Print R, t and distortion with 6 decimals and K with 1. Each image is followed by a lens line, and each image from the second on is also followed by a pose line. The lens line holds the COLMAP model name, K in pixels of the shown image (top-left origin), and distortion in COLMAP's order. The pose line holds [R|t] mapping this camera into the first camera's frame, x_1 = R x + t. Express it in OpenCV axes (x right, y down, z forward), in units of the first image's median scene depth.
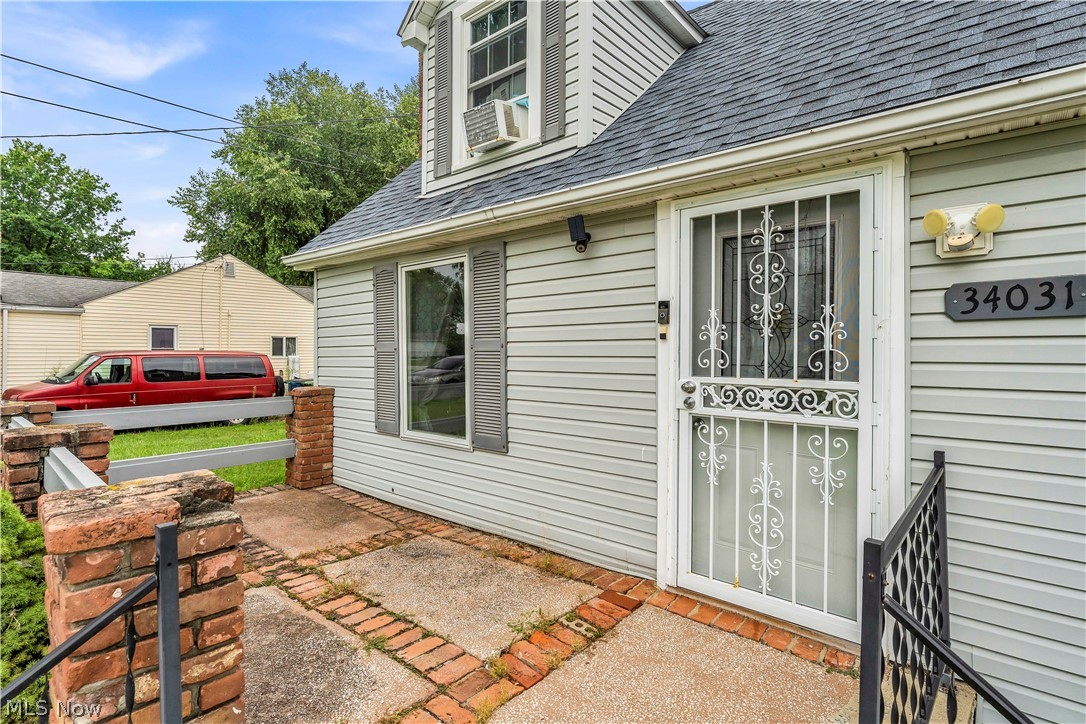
lens RADIAL K [[530.8, 0, 532.8], [0, 530.8, 348.8], [0, 0, 1]] dist [-0.004371, -0.000271]
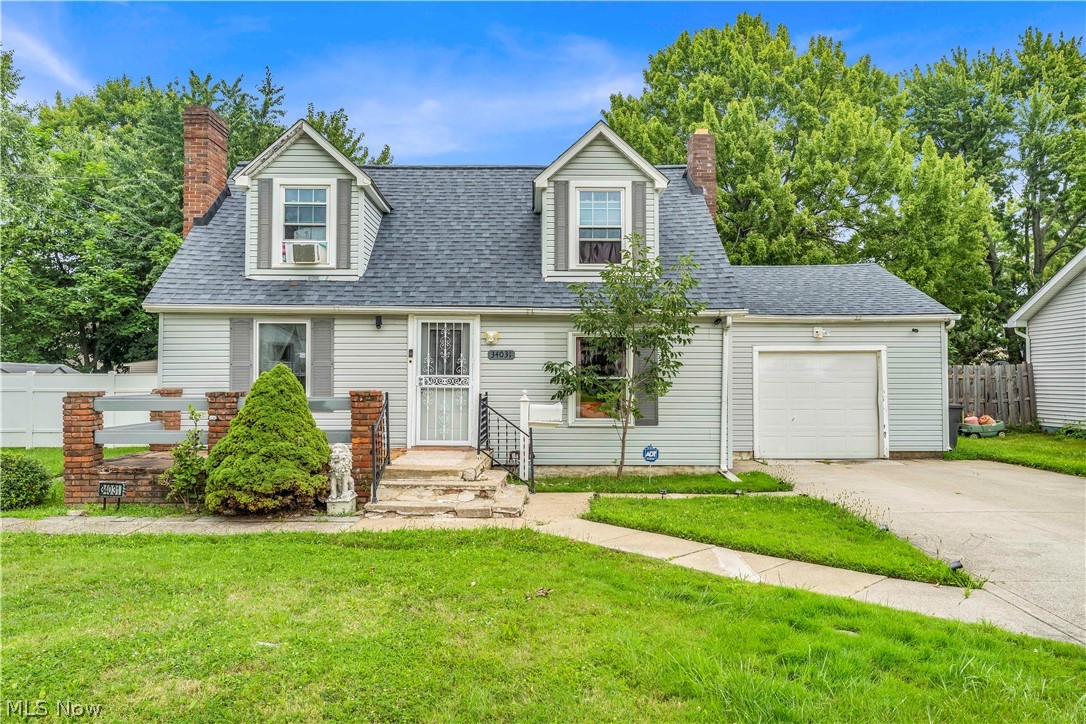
lens RADIAL K [[806.9, 0, 541.5], [0, 806.9, 363.4], [0, 0, 1]] dist [0.003952, 0.000849]
pose [[0.737143, 0.017001, 0.675523, -1.437753], [-0.006751, 0.999819, -0.017796, 0.039891], [-0.675703, 0.008558, 0.737125, -1.781222]]
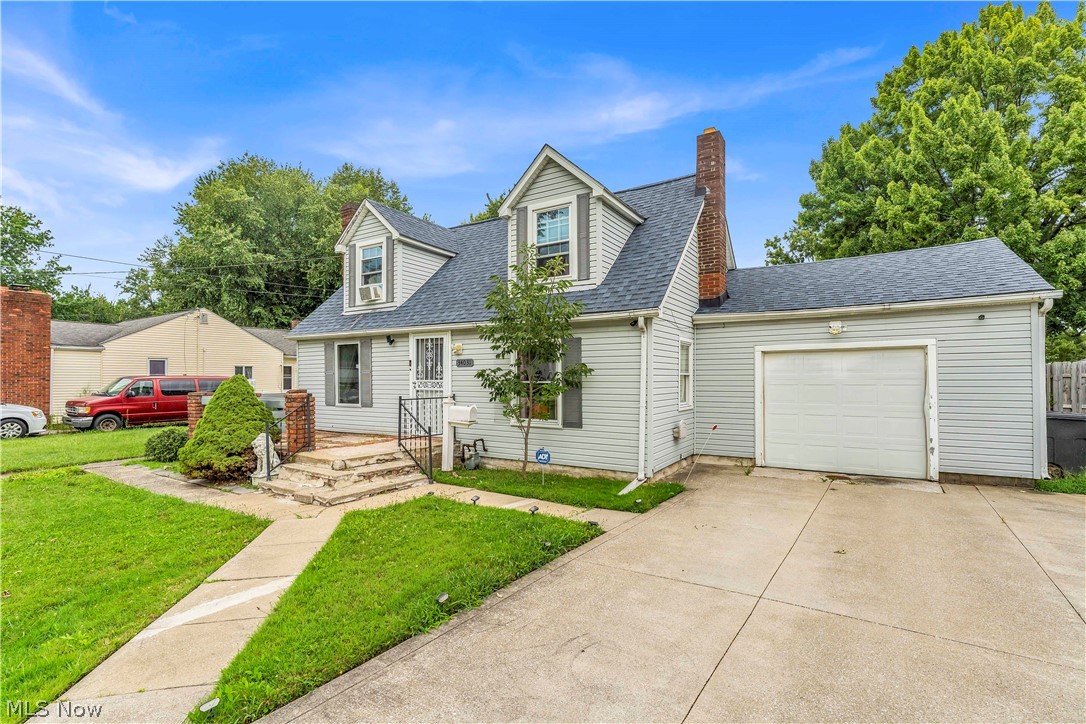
lens RADIAL K [[531.6, 0, 534.9], [0, 531.6, 375.1], [0, 0, 1]] dist [0.000281, 0.000646]
pose [[0.991183, -0.003053, 0.132466, 0.404659], [0.002936, 0.999995, 0.001073, 0.008875], [-0.132469, -0.000674, 0.991187, -1.844731]]
